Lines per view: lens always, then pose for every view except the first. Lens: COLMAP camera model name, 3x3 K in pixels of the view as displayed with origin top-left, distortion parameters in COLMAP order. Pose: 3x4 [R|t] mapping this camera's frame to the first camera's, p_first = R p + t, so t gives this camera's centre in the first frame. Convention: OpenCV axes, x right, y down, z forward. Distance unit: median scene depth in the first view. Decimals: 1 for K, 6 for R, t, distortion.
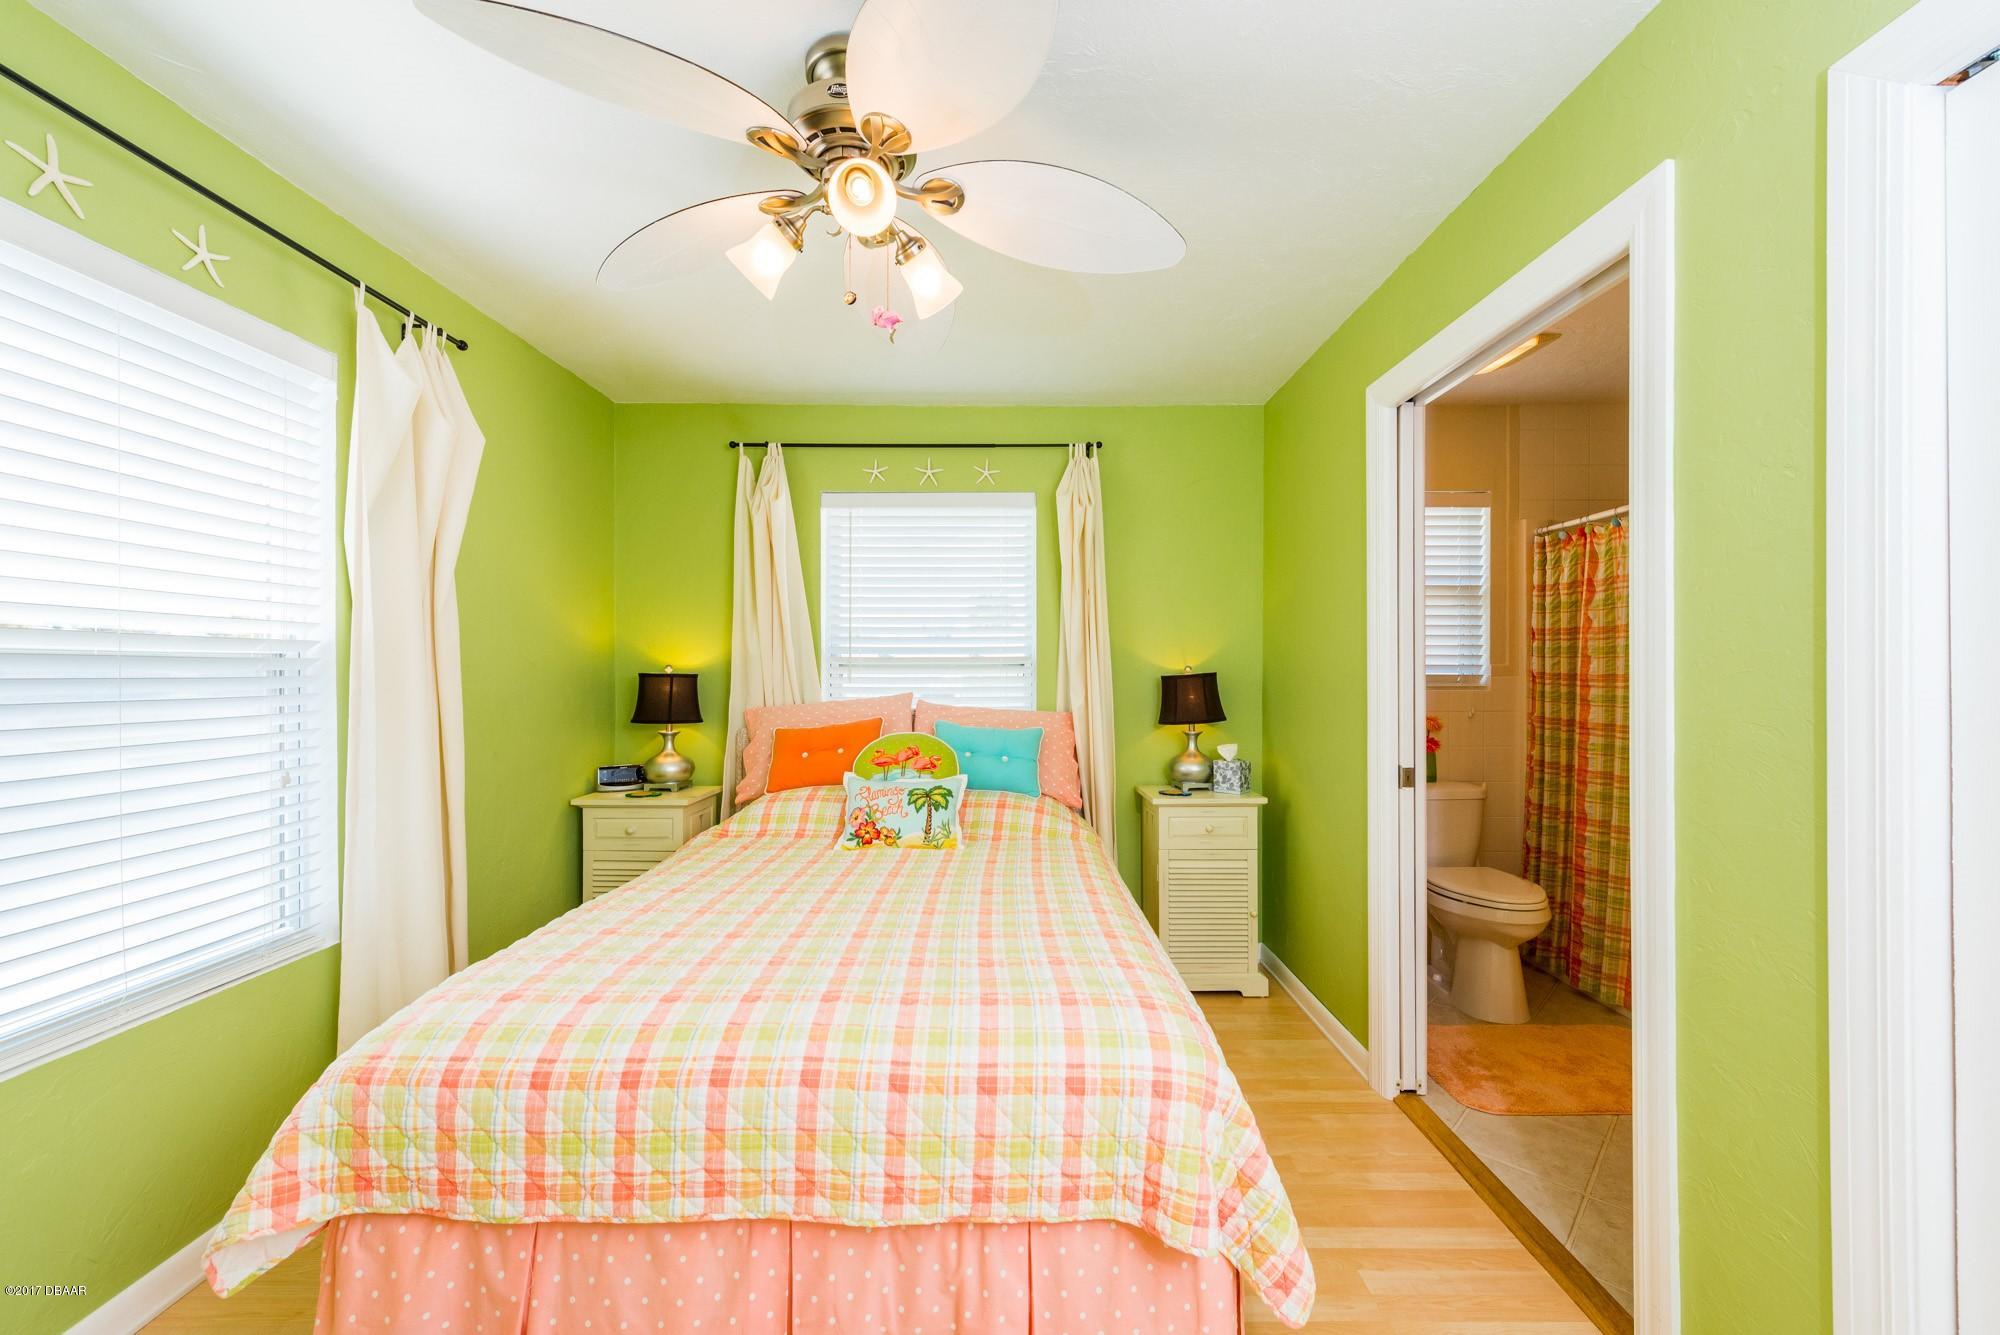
lens RADIAL K [[780.4, 0, 1010.0], [0, 780.4, 670.3], [0, 0, 1]] dist [0.008154, -0.001042]
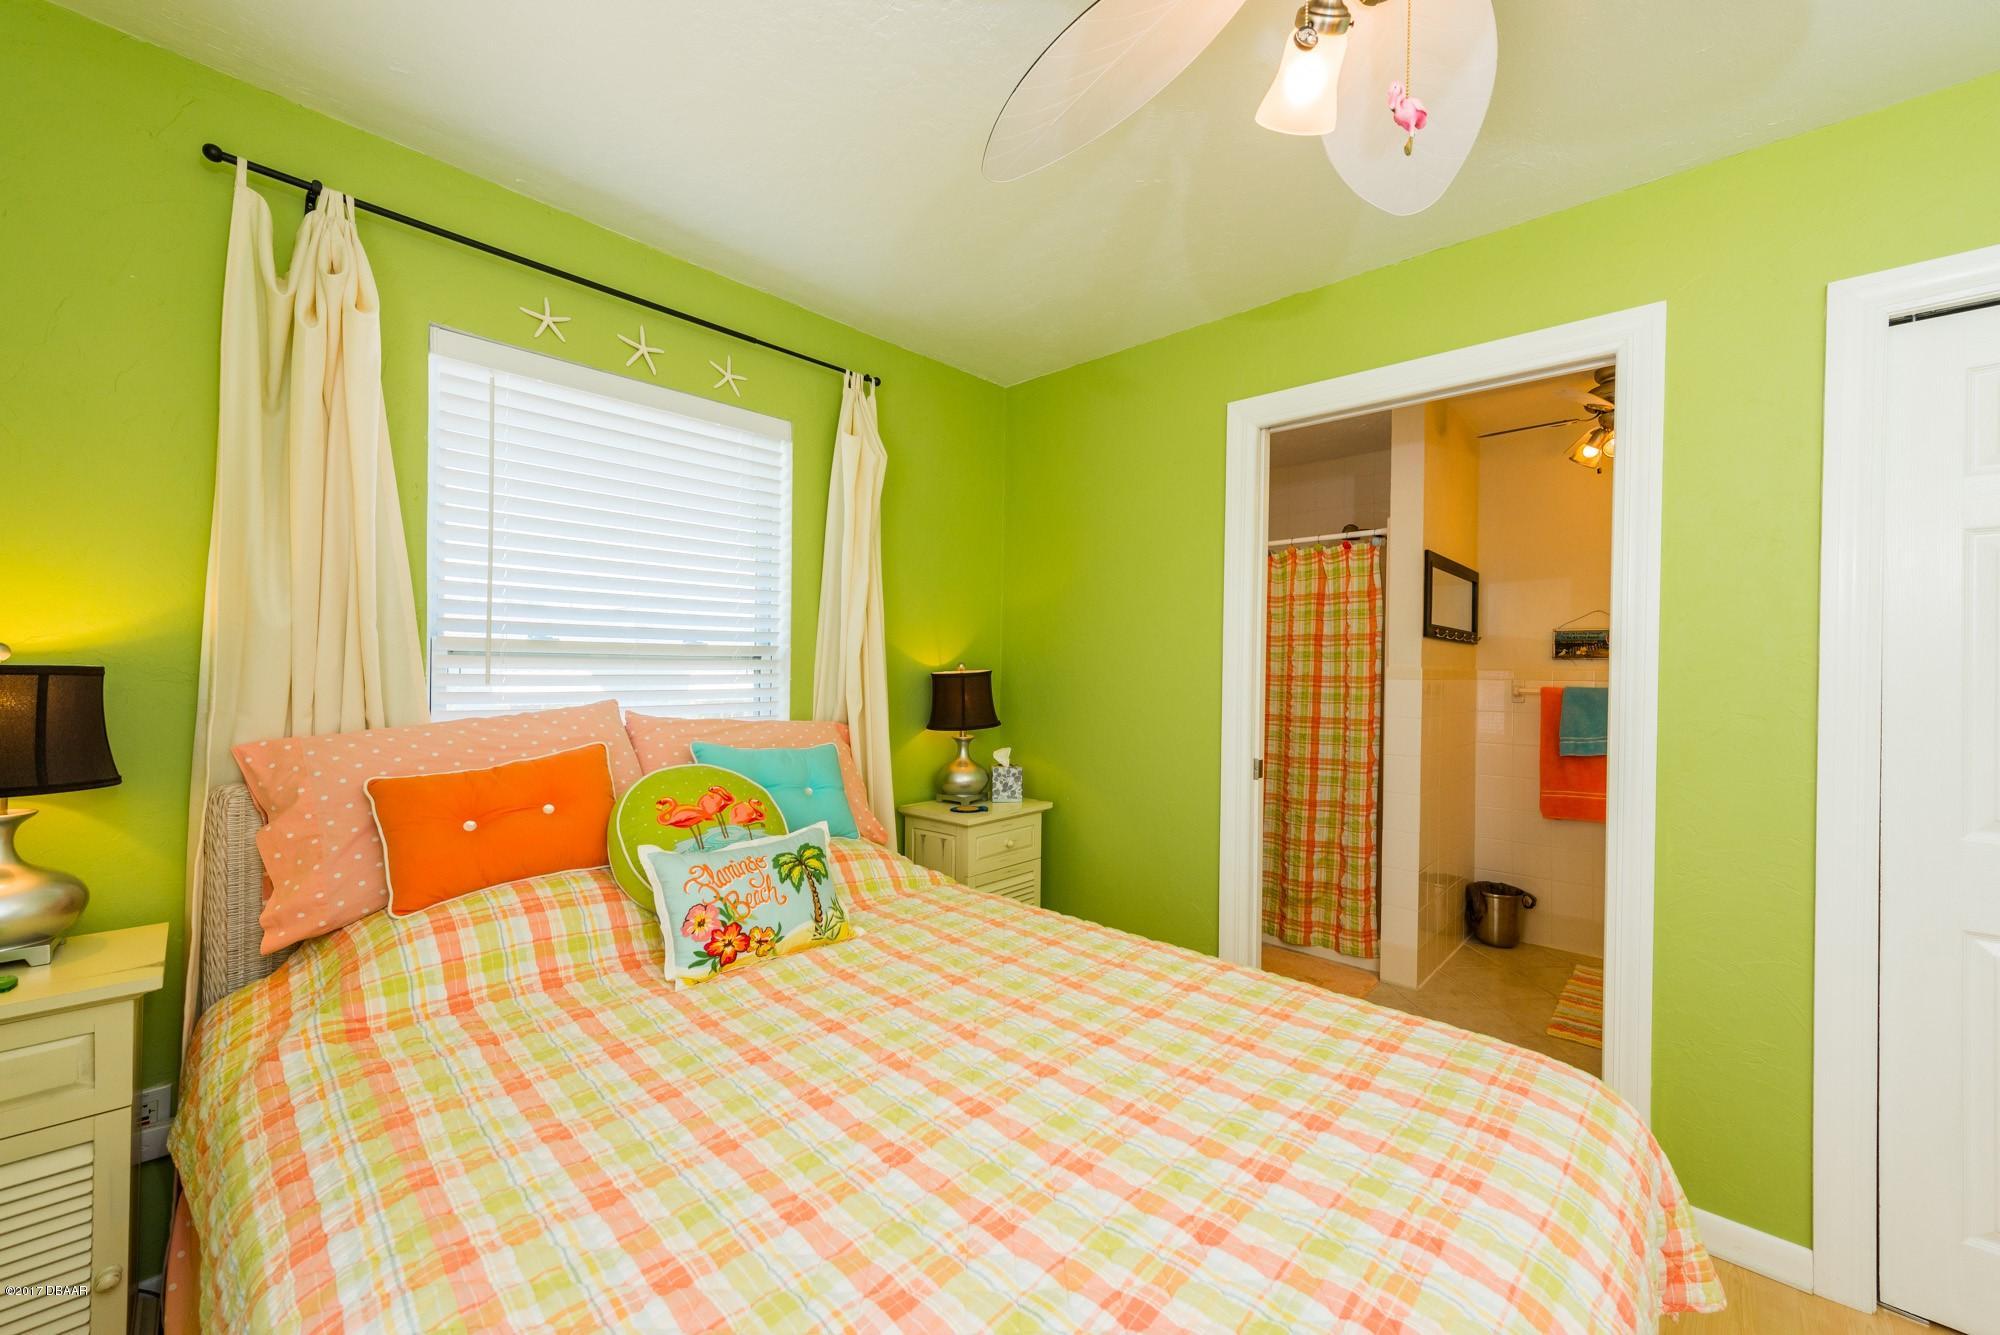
lens RADIAL K [[780.4, 0, 1002.7], [0, 780.4, 673.9], [0, 0, 1]] dist [0.008154, -0.001042]
pose [[0.683469, 0.001890, 0.729977, -0.383211], [-0.013064, 0.999868, 0.009643, -0.001959], [-0.729862, -0.016128, 0.683404, 0.369897]]
